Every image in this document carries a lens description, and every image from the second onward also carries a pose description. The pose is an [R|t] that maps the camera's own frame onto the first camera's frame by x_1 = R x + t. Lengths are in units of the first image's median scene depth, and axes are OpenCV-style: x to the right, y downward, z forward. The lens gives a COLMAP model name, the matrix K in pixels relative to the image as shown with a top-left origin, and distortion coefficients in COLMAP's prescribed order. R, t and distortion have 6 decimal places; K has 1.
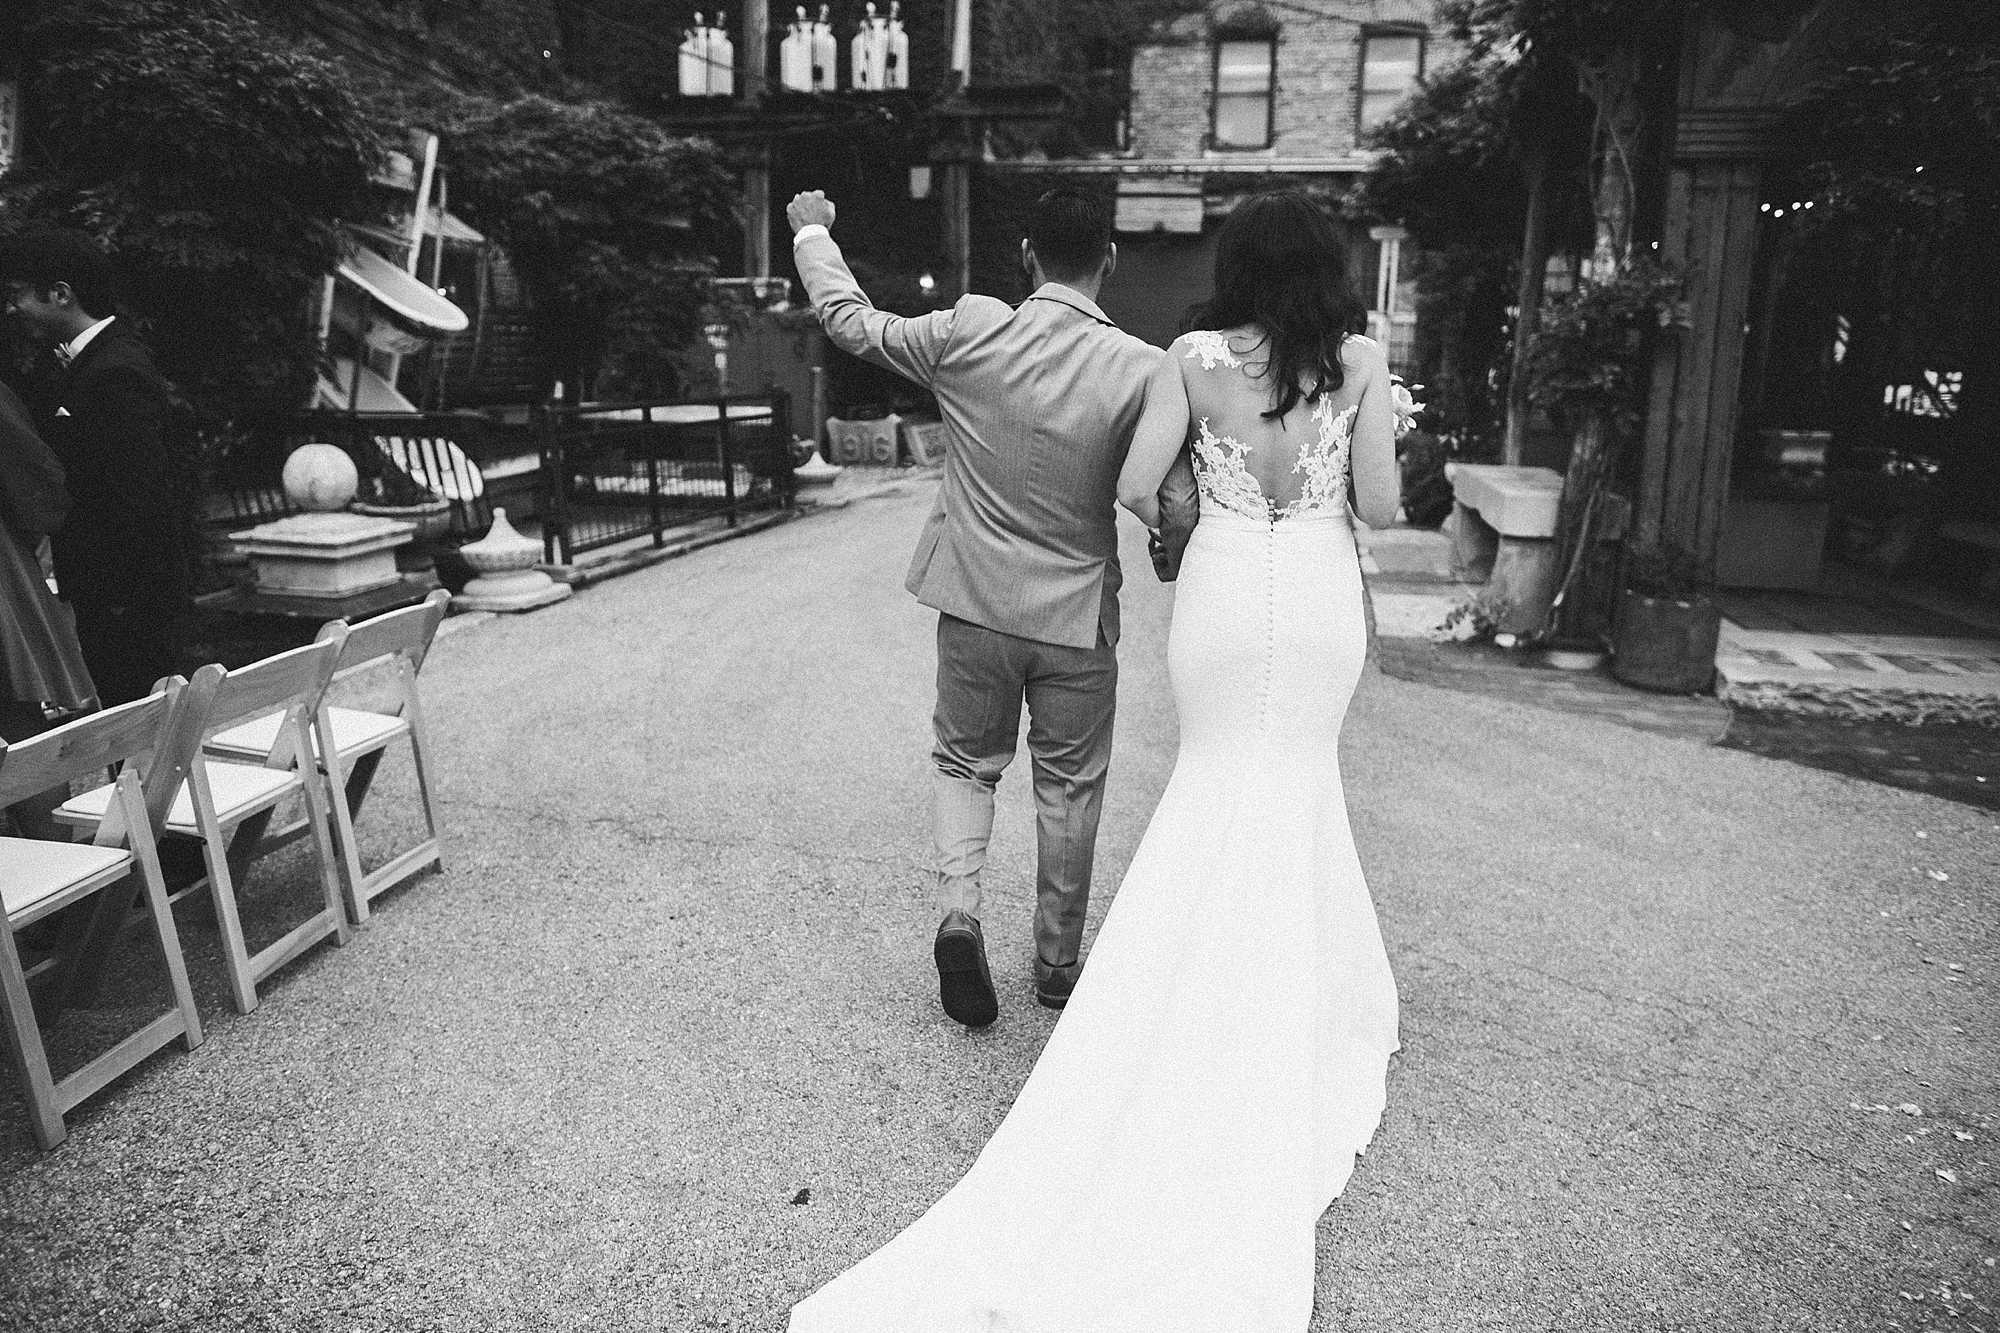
lens RADIAL K [[1384.7, 0, 984.7], [0, 1384.7, 681.1], [0, 0, 1]] dist [-0.042008, 0.041537]
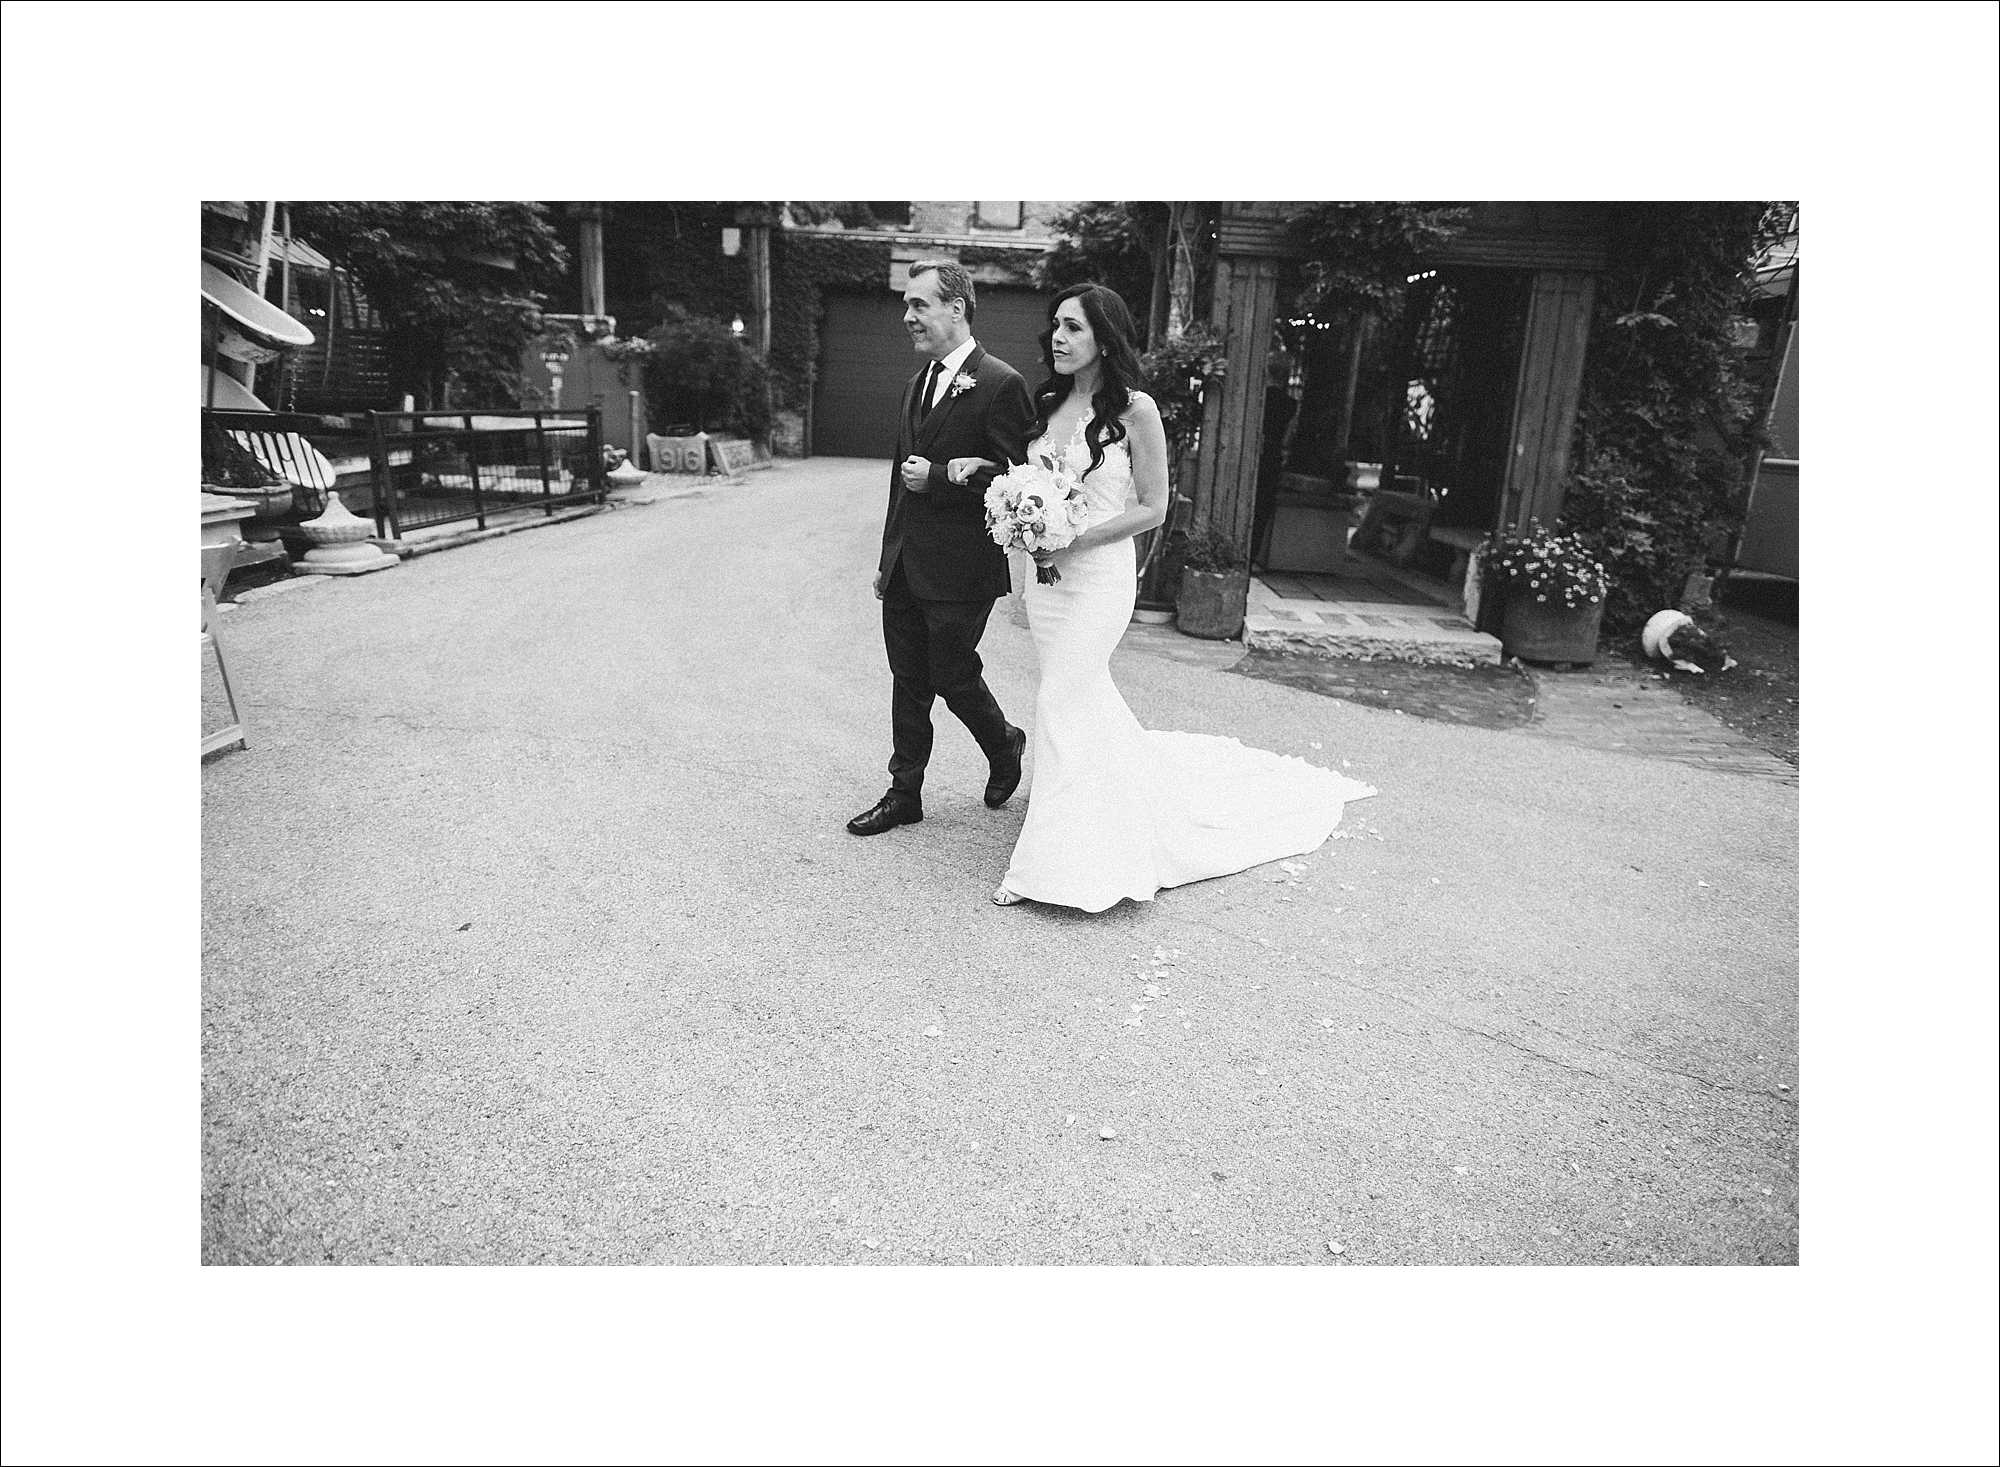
lens RADIAL K [[1116.2, 0, 1002.2], [0, 1116.2, 746.4], [0, 0, 1]] dist [-0.021308, 0.016827]
pose [[0.988516, -0.008893, 0.150853, 0.078788], [-0.002042, 0.997389, 0.072183, 0.026295], [-0.151101, -0.071662, 0.985917, -0.080969]]
